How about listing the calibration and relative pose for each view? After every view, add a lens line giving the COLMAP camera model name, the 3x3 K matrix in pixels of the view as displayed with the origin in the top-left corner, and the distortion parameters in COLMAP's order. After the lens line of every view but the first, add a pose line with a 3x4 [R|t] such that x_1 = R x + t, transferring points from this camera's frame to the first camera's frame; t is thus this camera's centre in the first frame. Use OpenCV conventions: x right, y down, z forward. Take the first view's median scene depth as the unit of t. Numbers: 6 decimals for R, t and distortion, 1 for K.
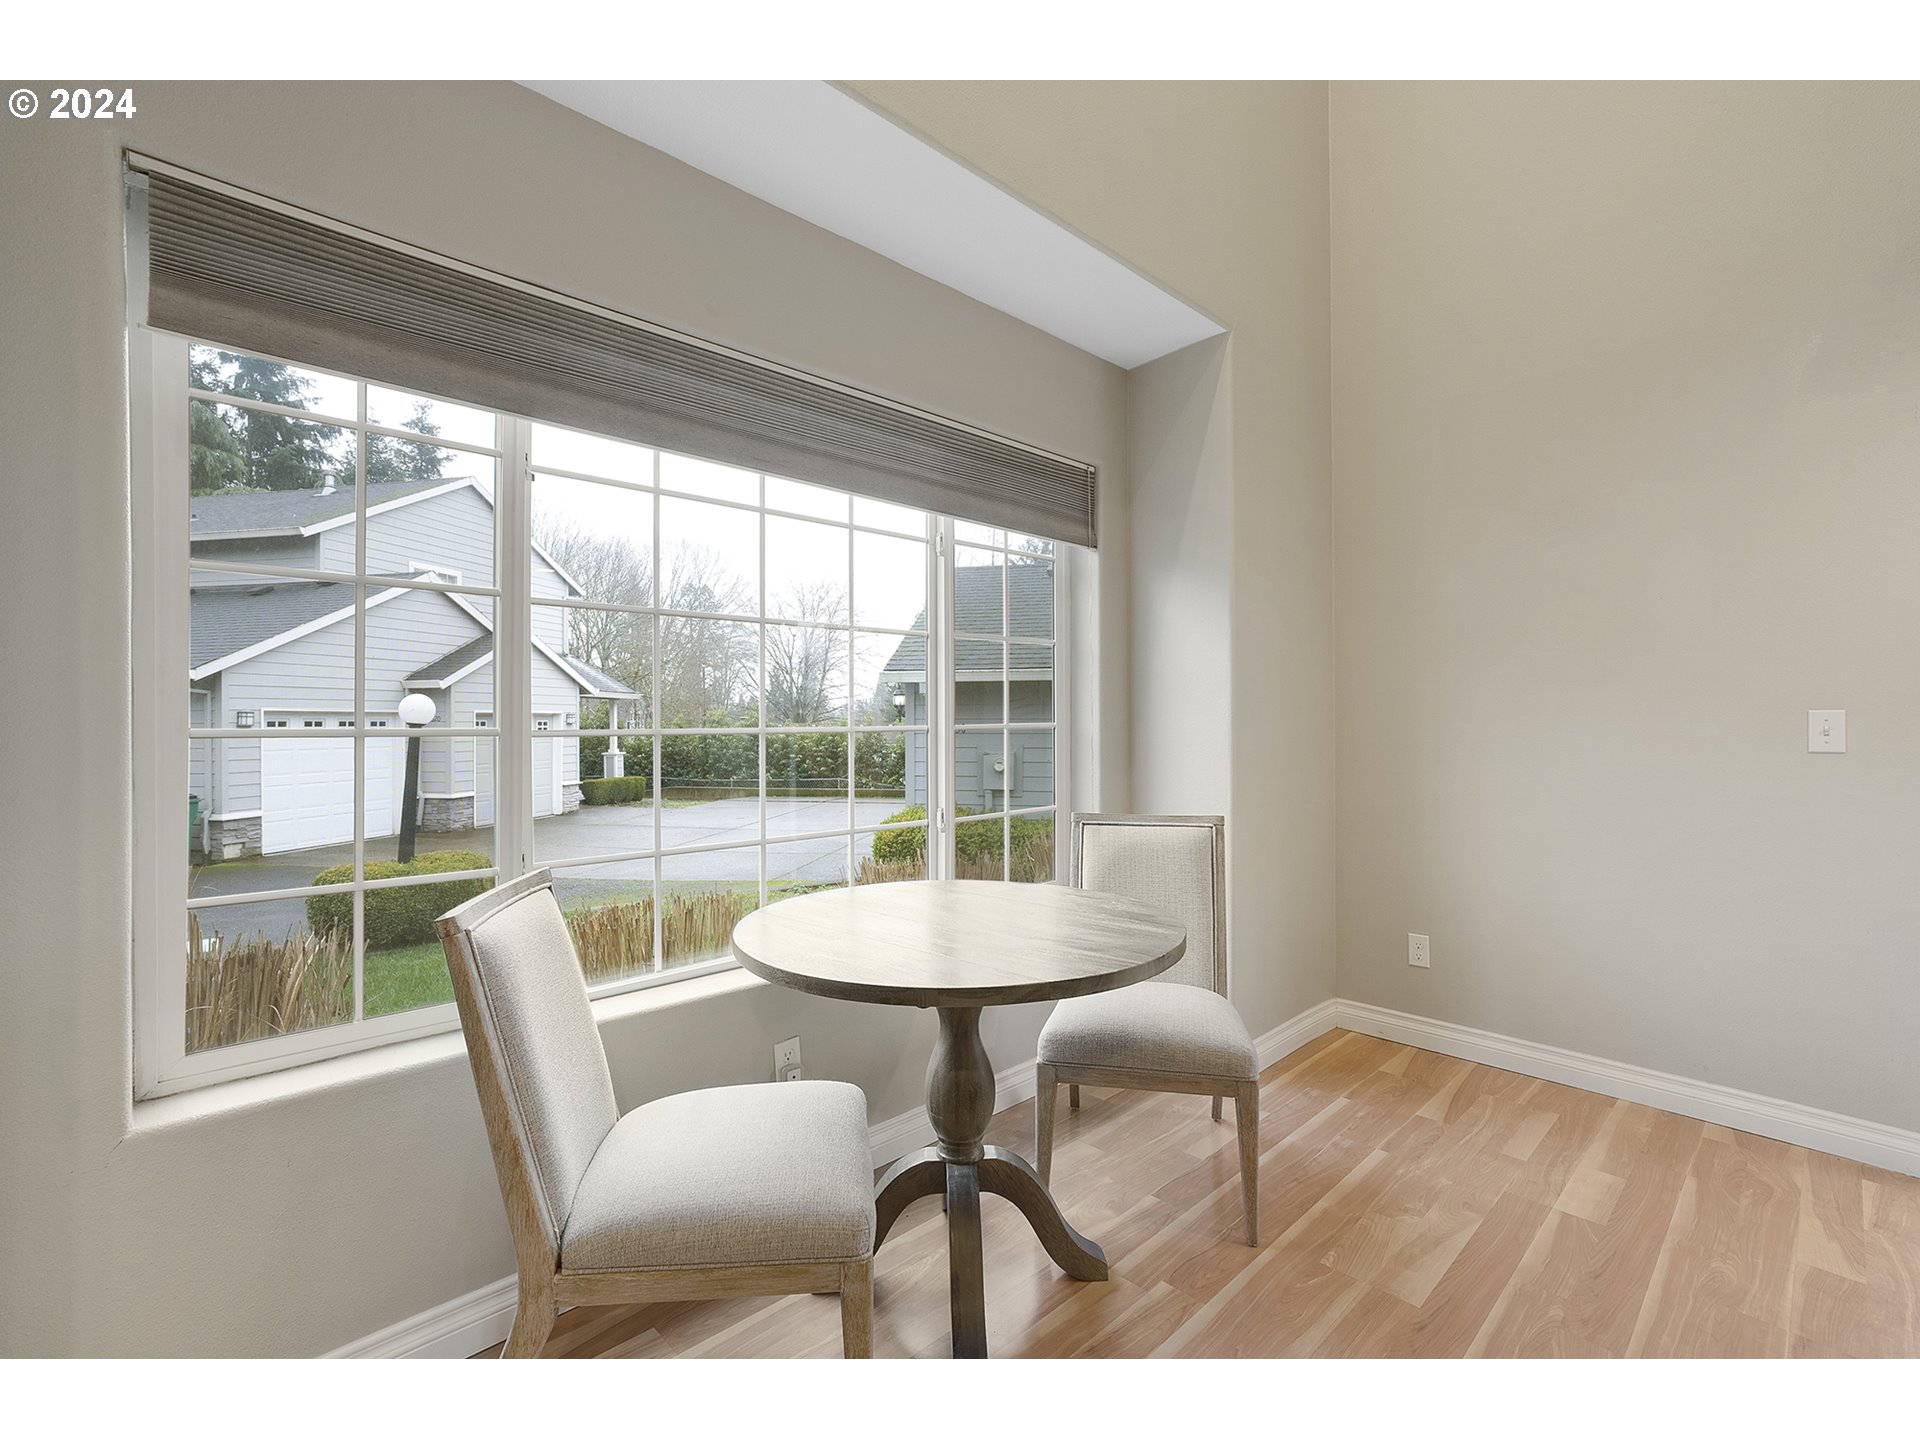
lens RADIAL K [[868.3, 0, 966.2], [0, 868.3, 714.7], [0, 0, 1]] dist [-0.011887, 0.003334]
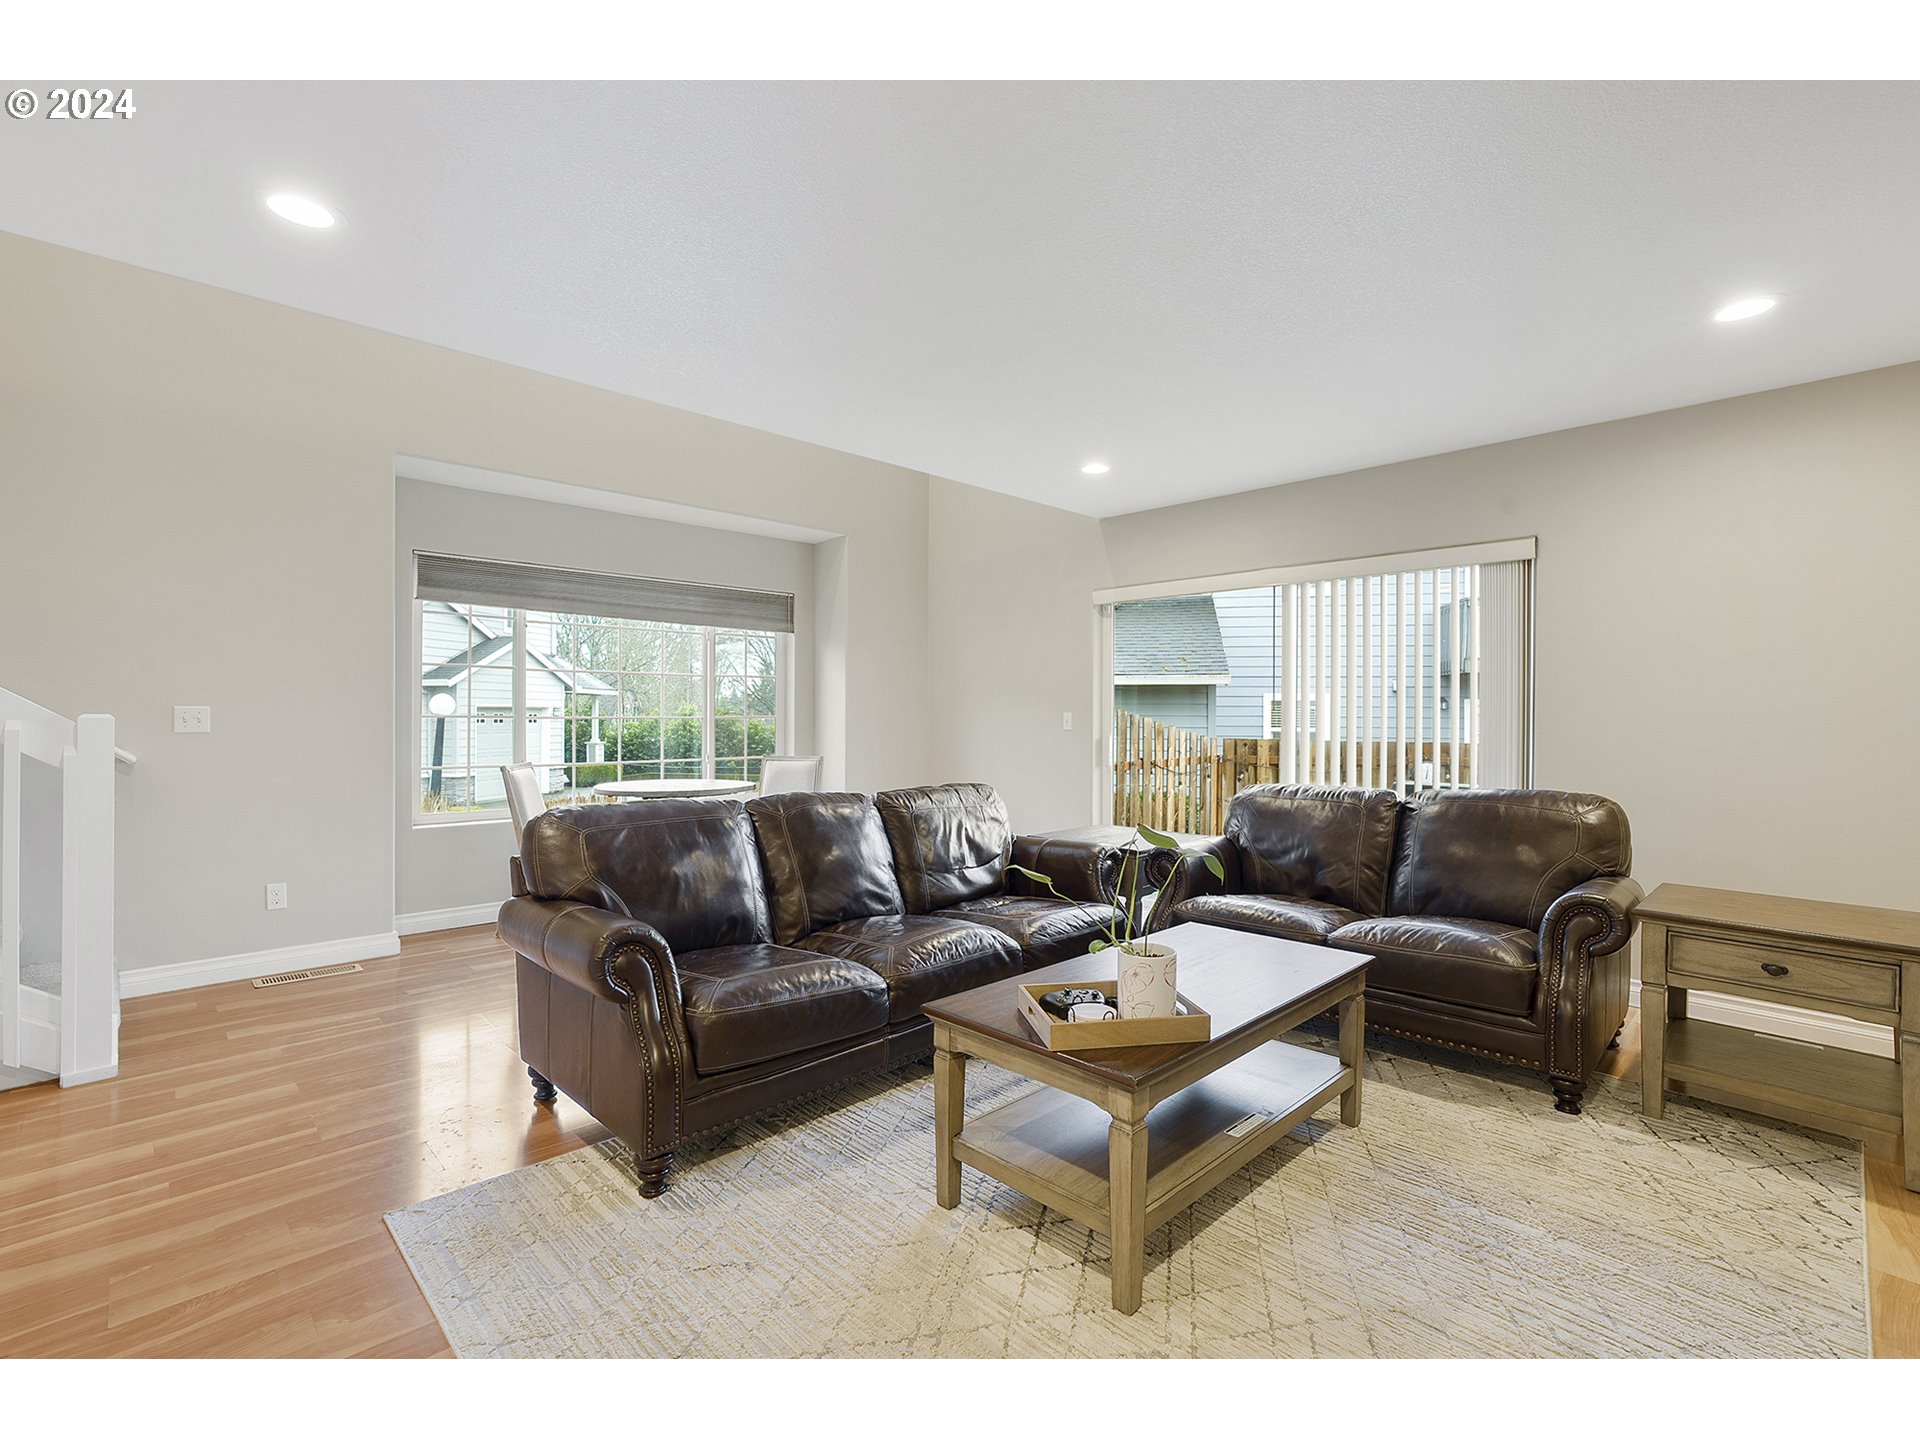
lens RADIAL K [[868.3, 0, 958.1], [0, 868.3, 724.7], [0, 0, 1]] dist [-0.011887, 0.003334]
pose [[0.999968, 0.007978, 0.000760, 0.085174], [-0.007988, 0.999847, 0.015588, -0.000877], [-0.000635, -0.015594, 0.999878, -0.171882]]
